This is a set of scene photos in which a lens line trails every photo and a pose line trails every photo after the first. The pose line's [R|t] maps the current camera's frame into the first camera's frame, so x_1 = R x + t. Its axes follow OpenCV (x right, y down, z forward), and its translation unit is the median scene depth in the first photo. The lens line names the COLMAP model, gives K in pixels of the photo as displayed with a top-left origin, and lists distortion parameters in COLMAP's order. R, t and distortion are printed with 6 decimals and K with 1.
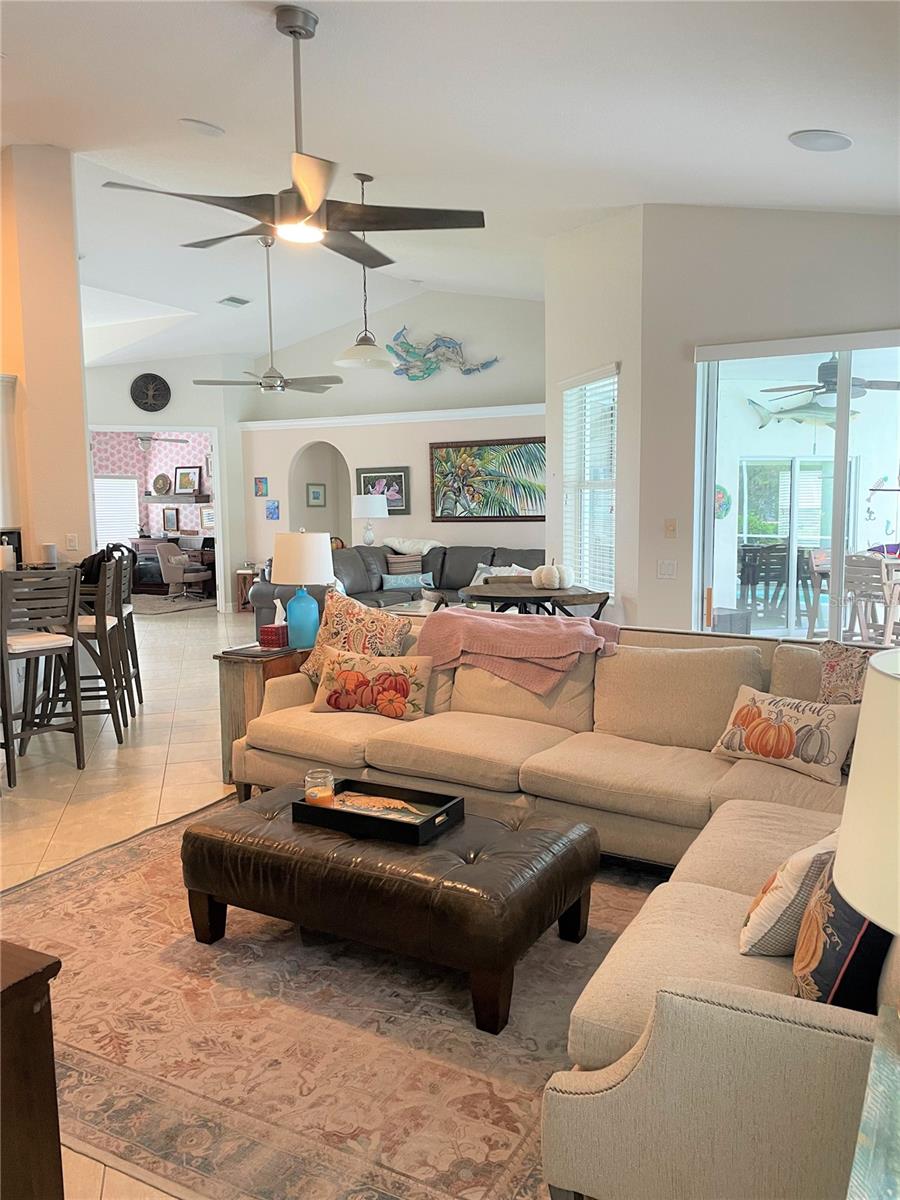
lens RADIAL K [[904.7, 0, 473.7], [0, 904.7, 596.2], [0, 0, 1]] dist [0.091207, -0.118597]
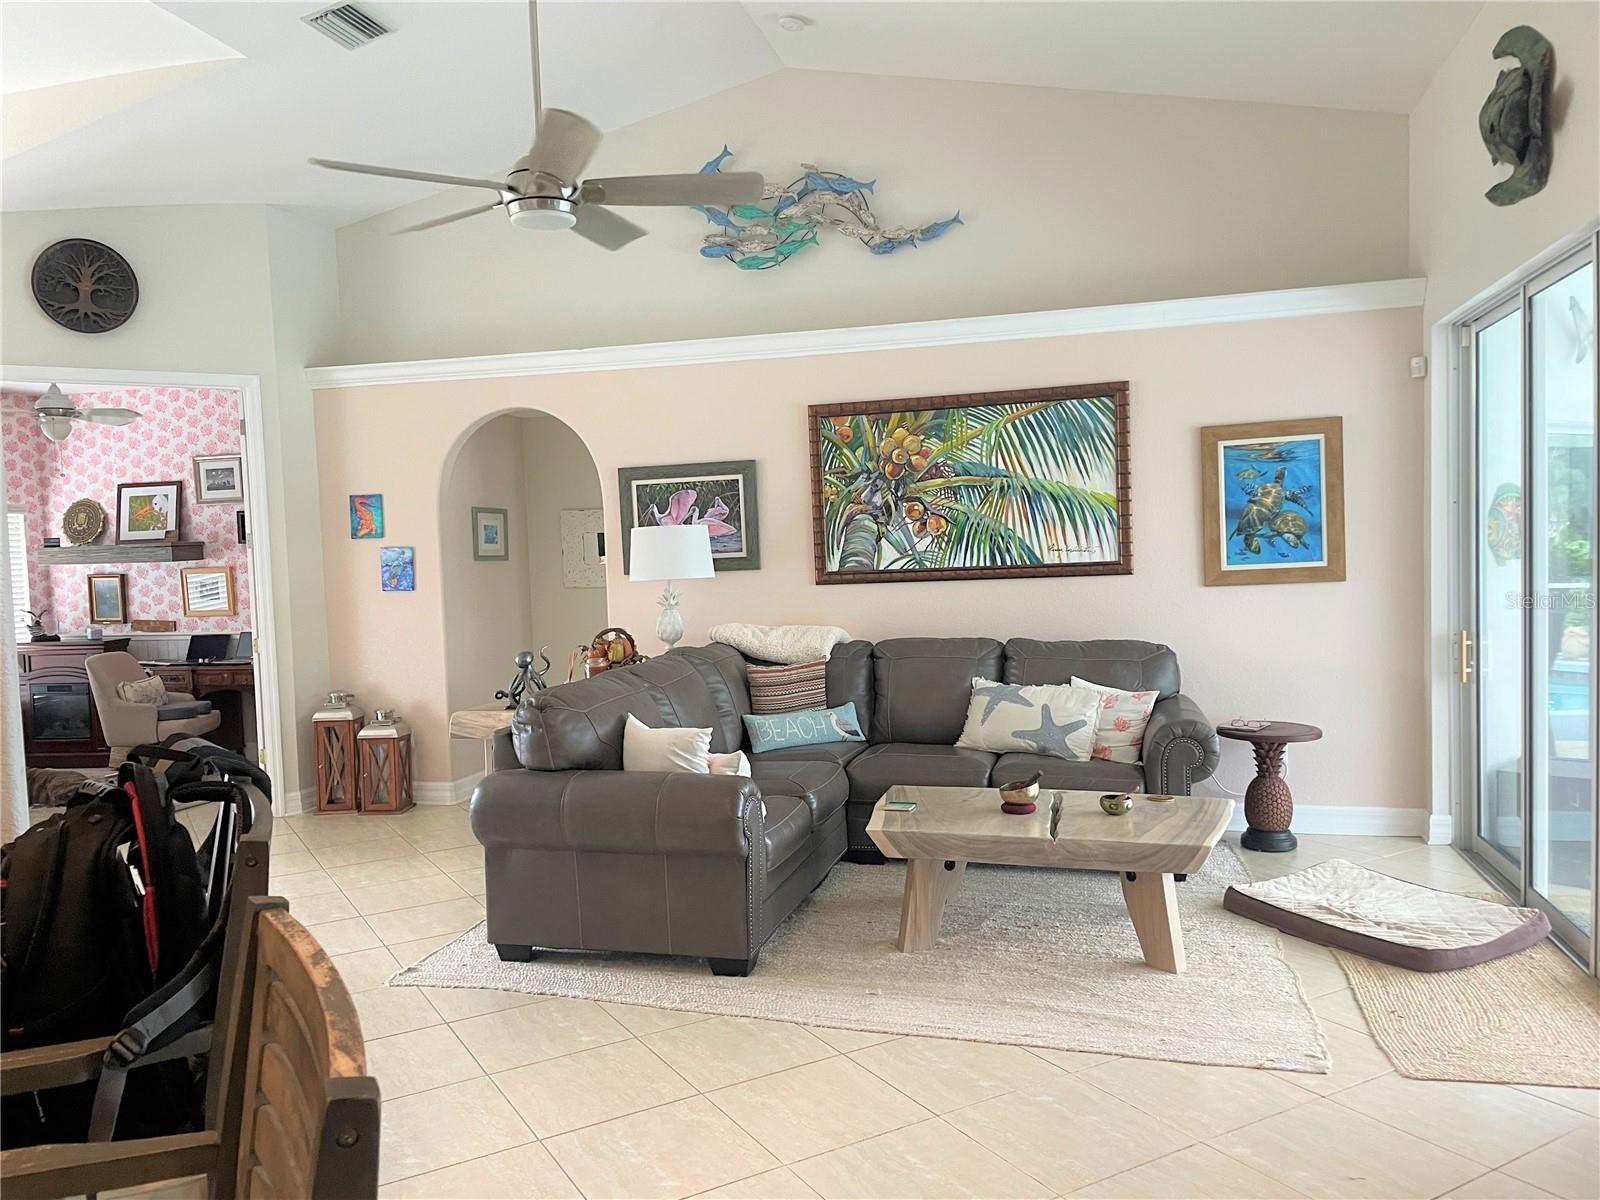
lens RADIAL K [[1206.2, 0, 804.2], [0, 1206.2, 618.6], [0, 0, 1]] dist [0.091207, -0.118597]
pose [[0.969136, -0.036388, 0.243825, -0.188480], [0.049019, 0.997741, -0.045937, -0.037700], [-0.241603, 0.056471, 0.968731, 0.421311]]
